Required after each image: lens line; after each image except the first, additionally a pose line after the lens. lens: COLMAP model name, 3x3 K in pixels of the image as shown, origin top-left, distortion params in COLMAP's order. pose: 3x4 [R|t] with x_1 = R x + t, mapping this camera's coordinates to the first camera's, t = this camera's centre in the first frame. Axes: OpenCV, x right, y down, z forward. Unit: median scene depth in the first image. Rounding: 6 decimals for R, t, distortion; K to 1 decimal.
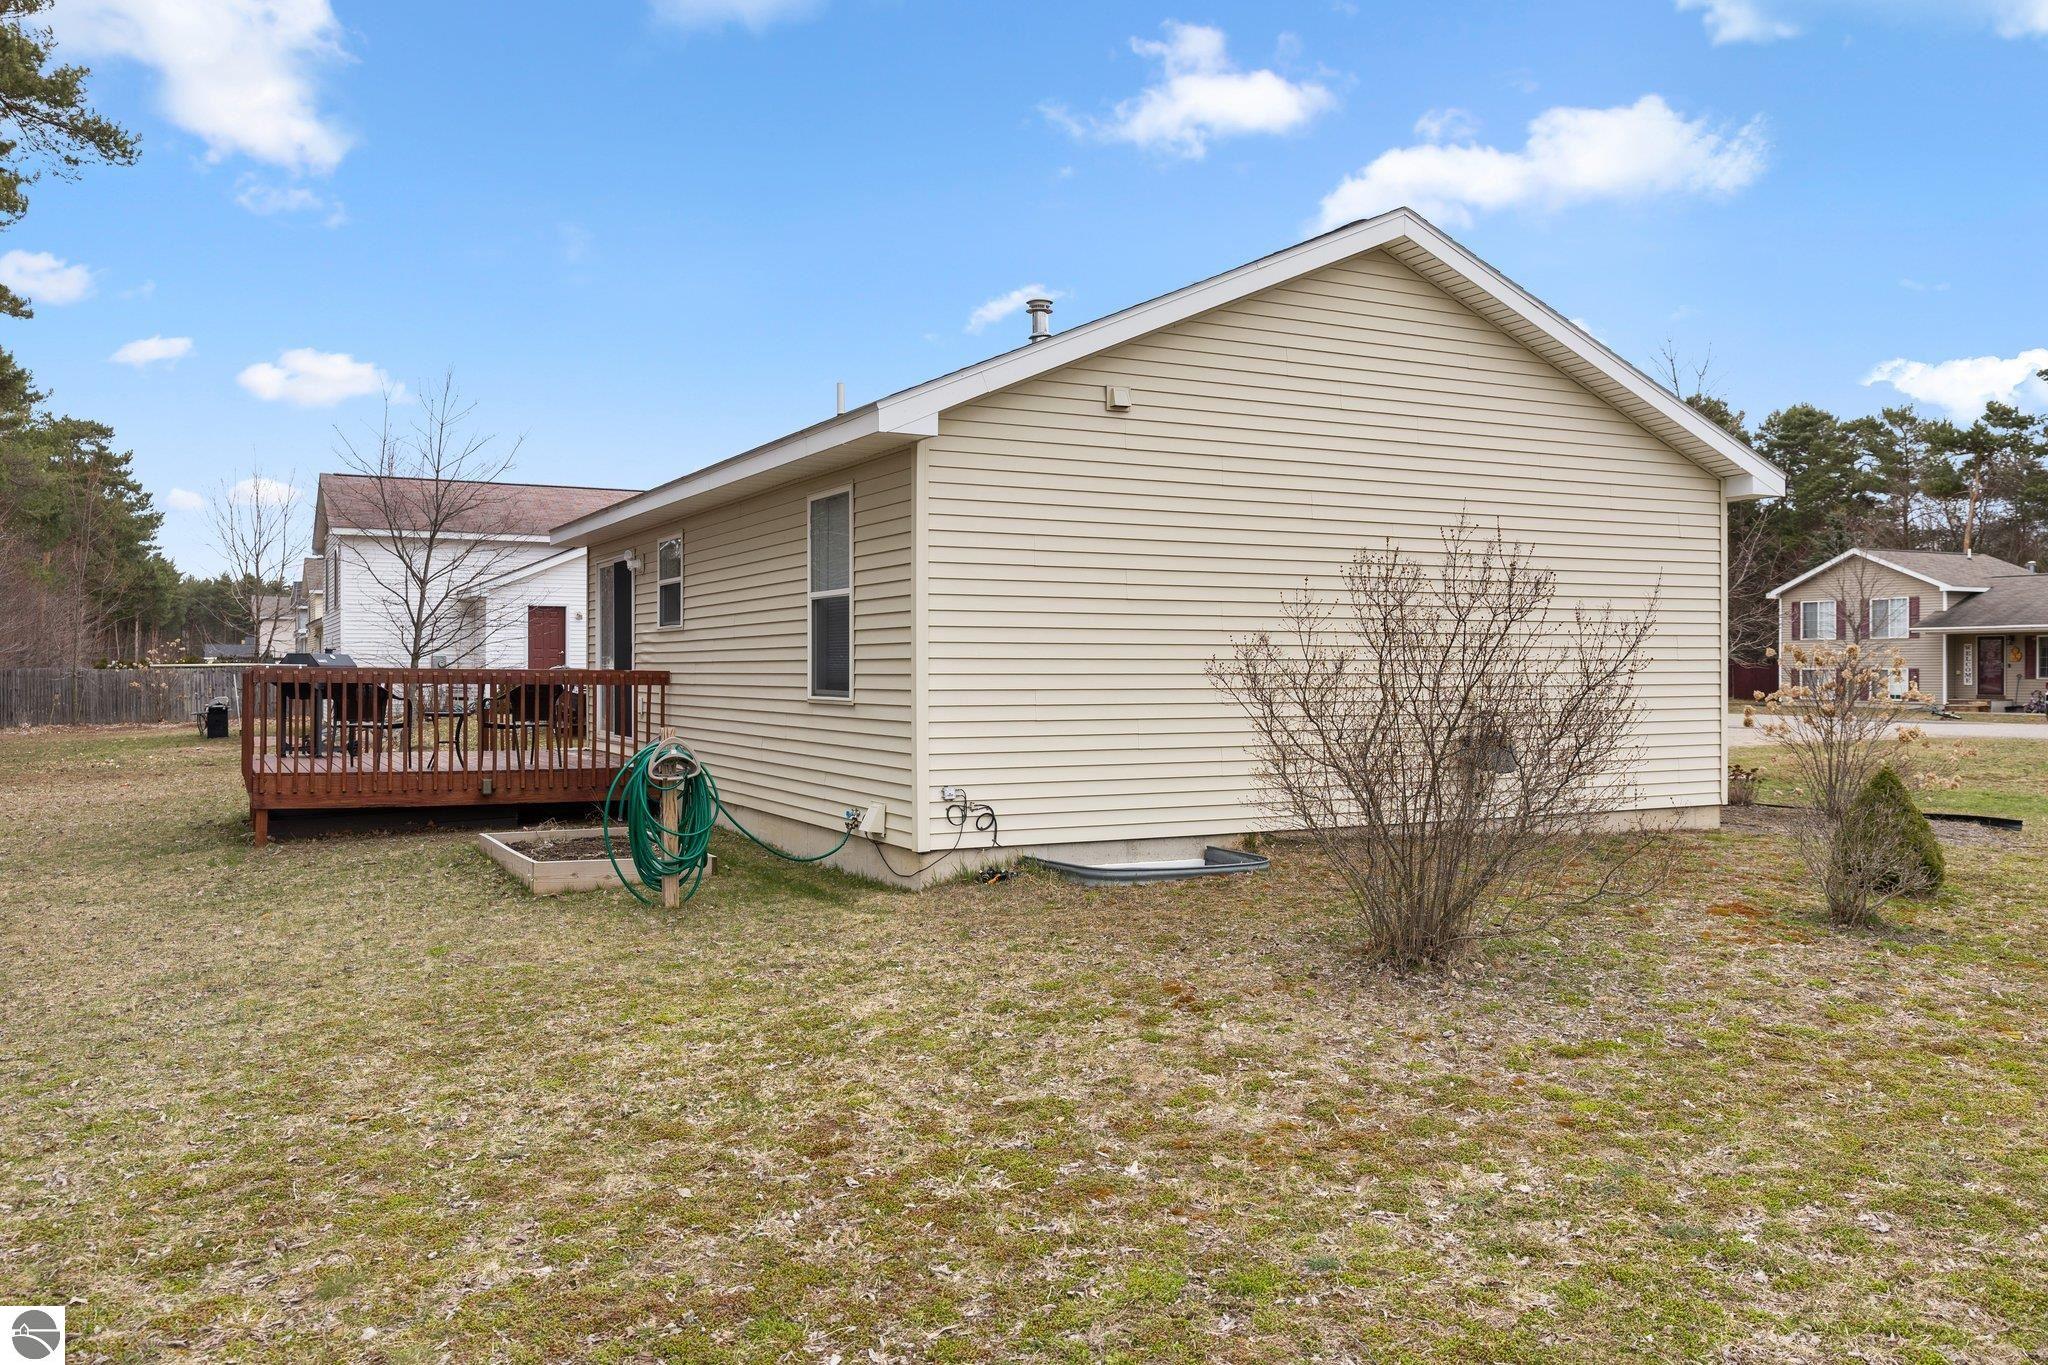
lens RADIAL K [[1614.7, 0, 1024.0], [0, 1614.7, 682.5], [0, 0, 1]] dist [-0.020695, 0.011991]
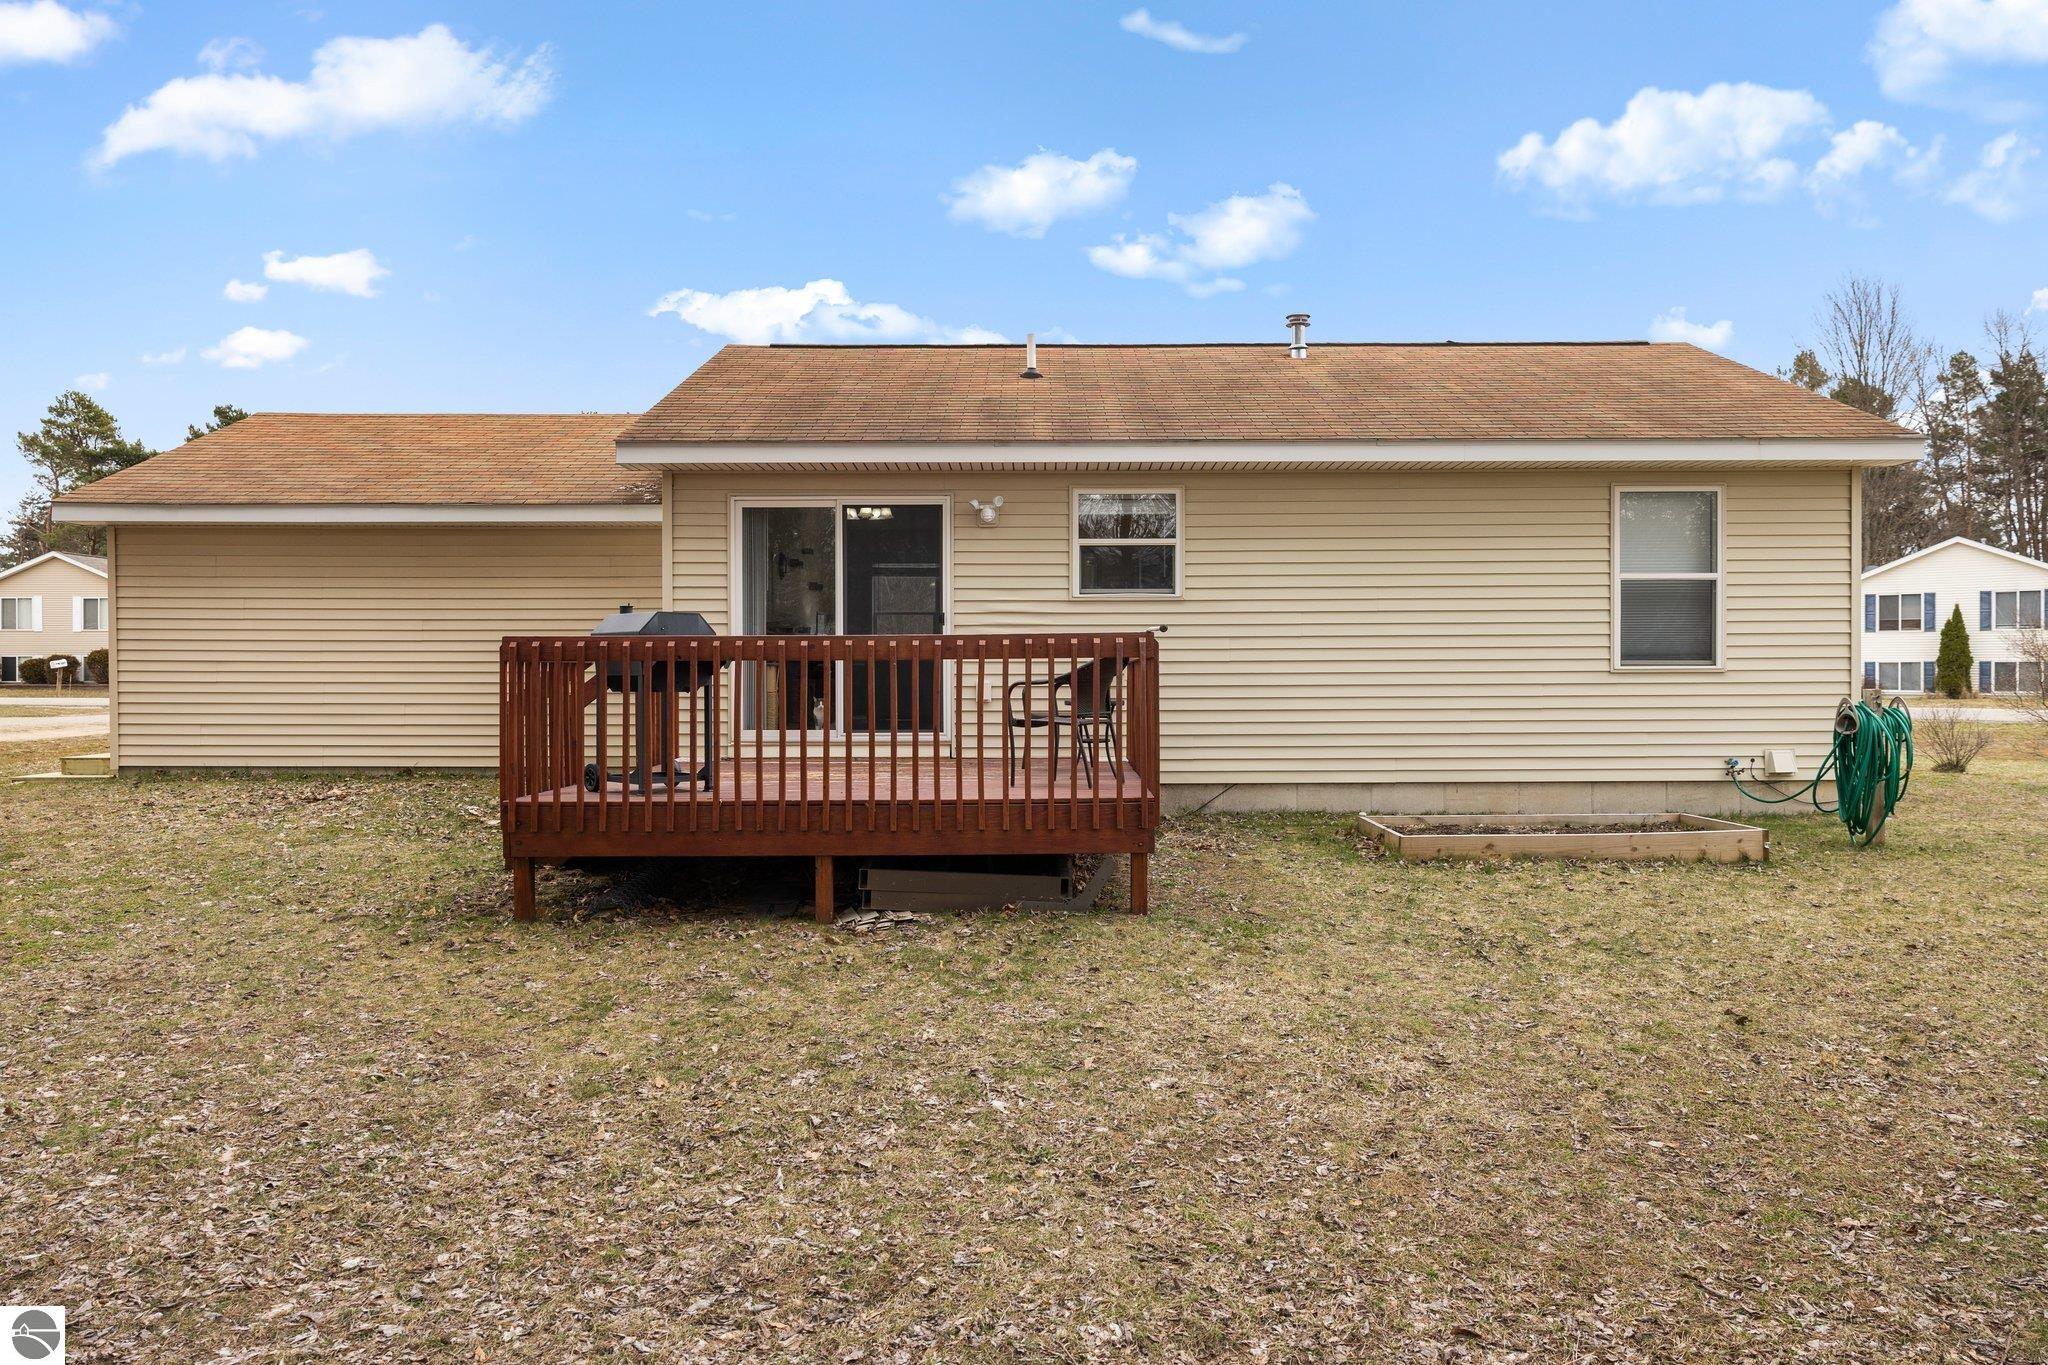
lens RADIAL K [[1372.4, 0, 1061.6], [0, 1372.4, 676.3], [0, 0, 1]] dist [0.004089, 0.000721]
pose [[0.456647, -0.011123, 0.889579, -0.950523], [0.012396, 0.999904, 0.006139, 0.003932], [-0.889562, 0.008224, 0.456741, 0.749726]]
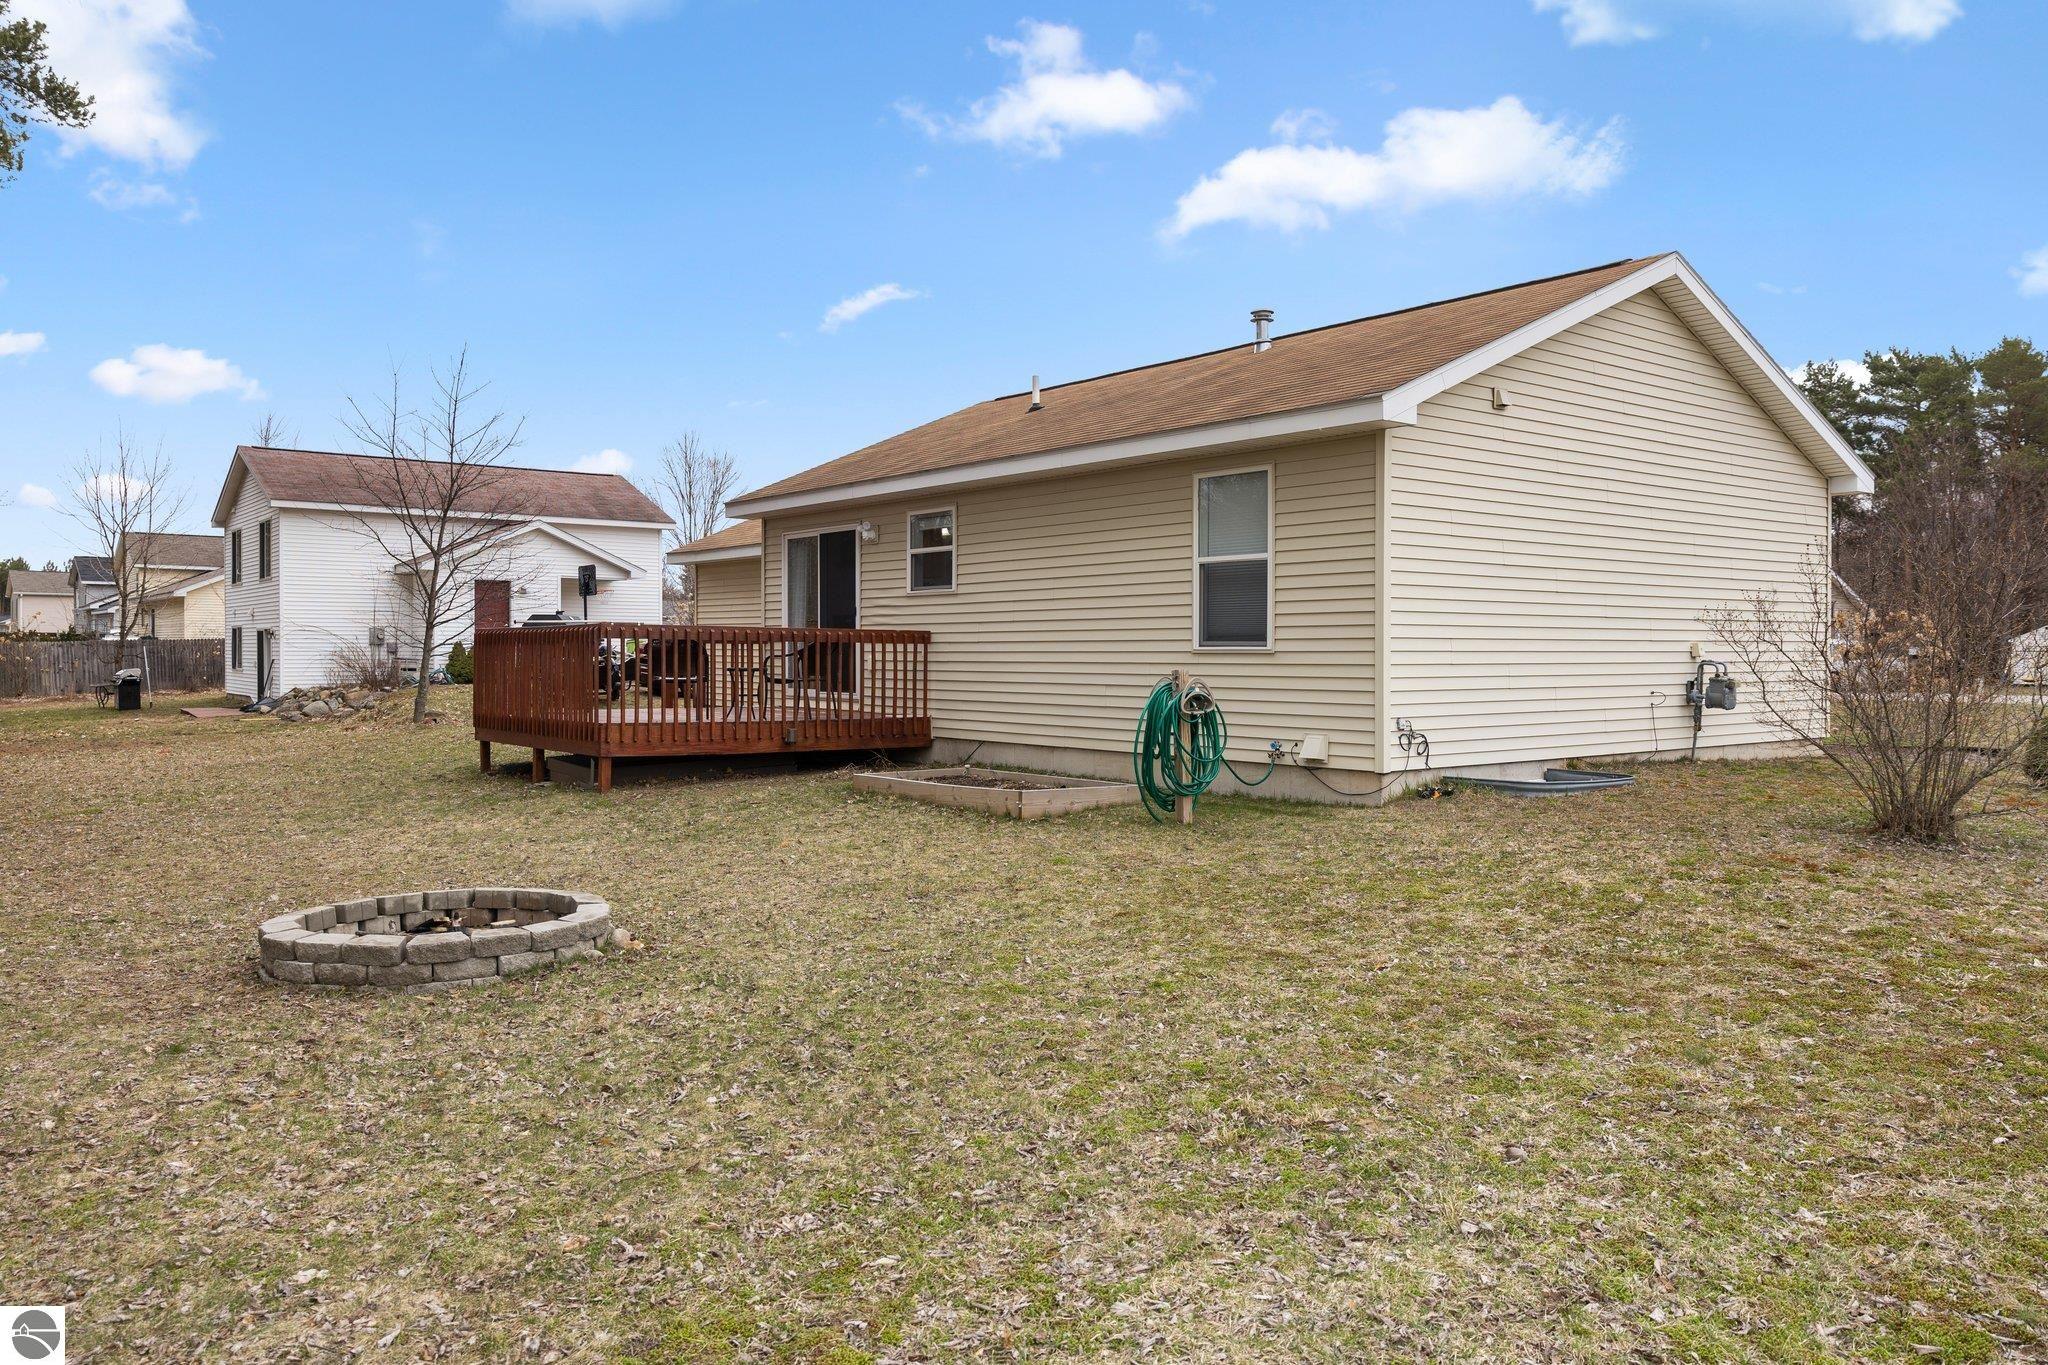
lens RADIAL K [[1491.1, 0, 1028.7], [0, 1491.1, 686.8], [0, 0, 1]] dist [-0.008195, 0.001973]
pose [[0.981643, -0.004042, 0.190686, -0.375490], [0.001069, 0.999876, 0.015691, 0.016557], [-0.190726, -0.015199, 0.981526, -0.023113]]
